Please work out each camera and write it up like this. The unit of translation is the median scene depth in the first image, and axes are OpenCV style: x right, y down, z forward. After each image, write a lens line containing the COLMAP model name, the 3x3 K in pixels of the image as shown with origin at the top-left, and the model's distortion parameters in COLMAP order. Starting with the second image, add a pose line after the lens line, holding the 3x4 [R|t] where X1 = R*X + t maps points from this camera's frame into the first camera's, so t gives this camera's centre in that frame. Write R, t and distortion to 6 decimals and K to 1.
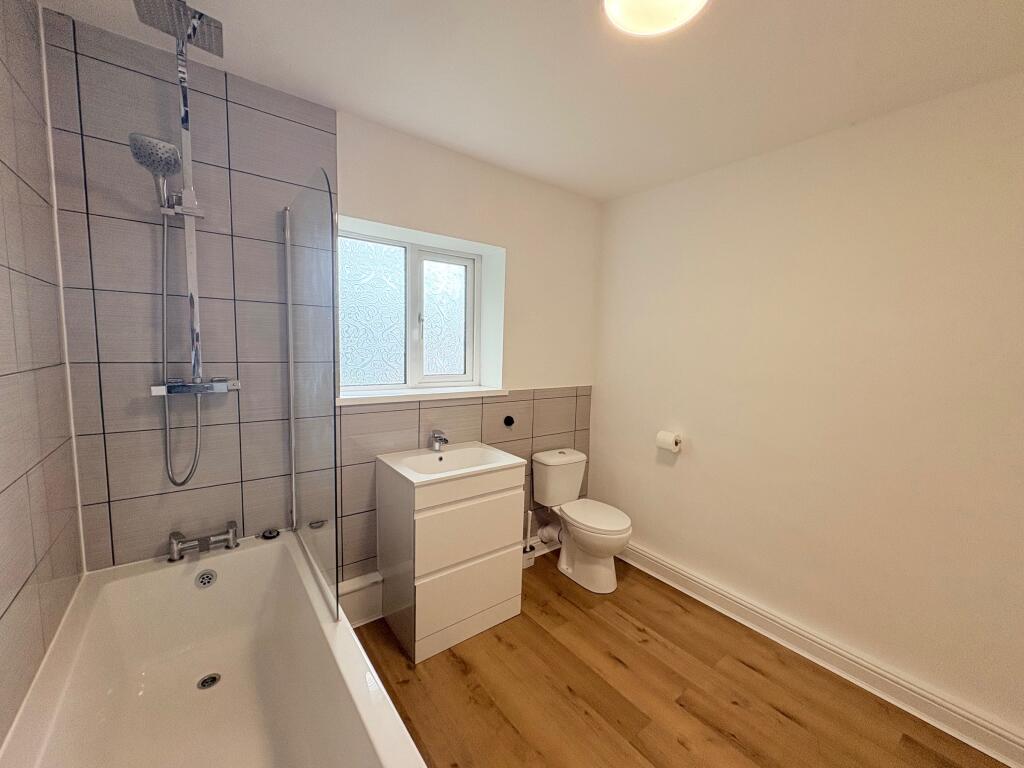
lens RADIAL K [[408.5, 0, 510.6], [0, 408.5, 384.7], [0, 0, 1]] dist [-0.000960, 0.000773]
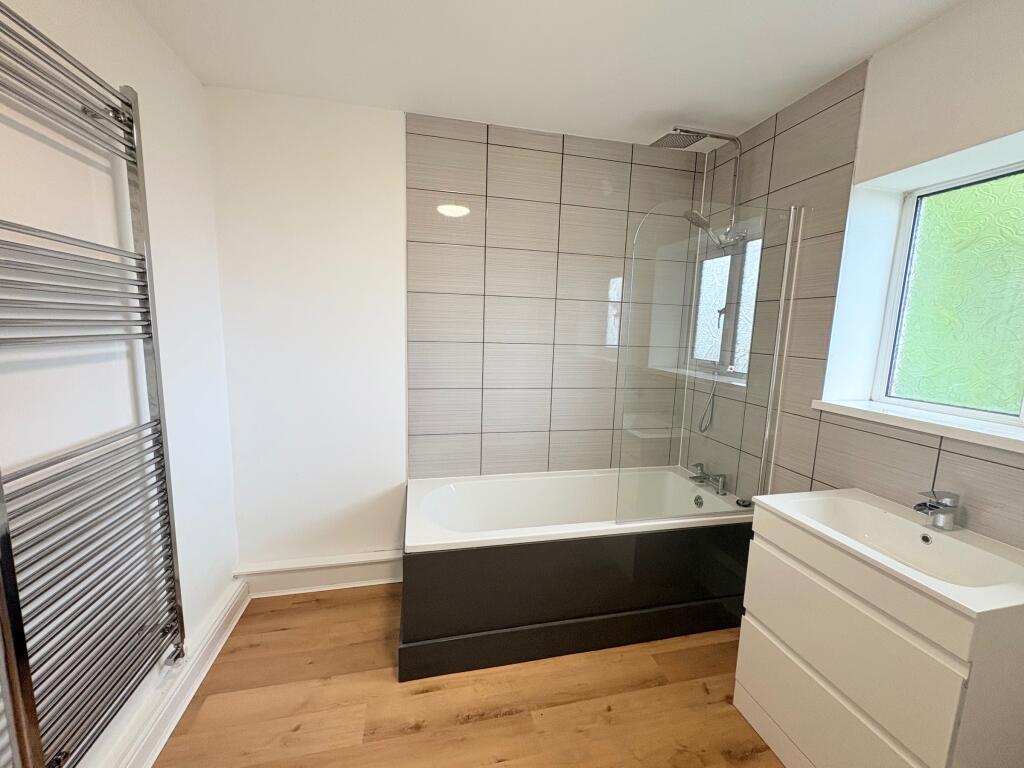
lens RADIAL K [[408.5, 0, 510.6], [0, 408.5, 384.7], [0, 0, 1]] dist [-0.000960, 0.000773]
pose [[-0.413010, 0.089775, -0.906291, 0.688150], [-0.130902, 0.978945, 0.156626, -0.054821], [0.901270, 0.183323, -0.392562, 0.784699]]
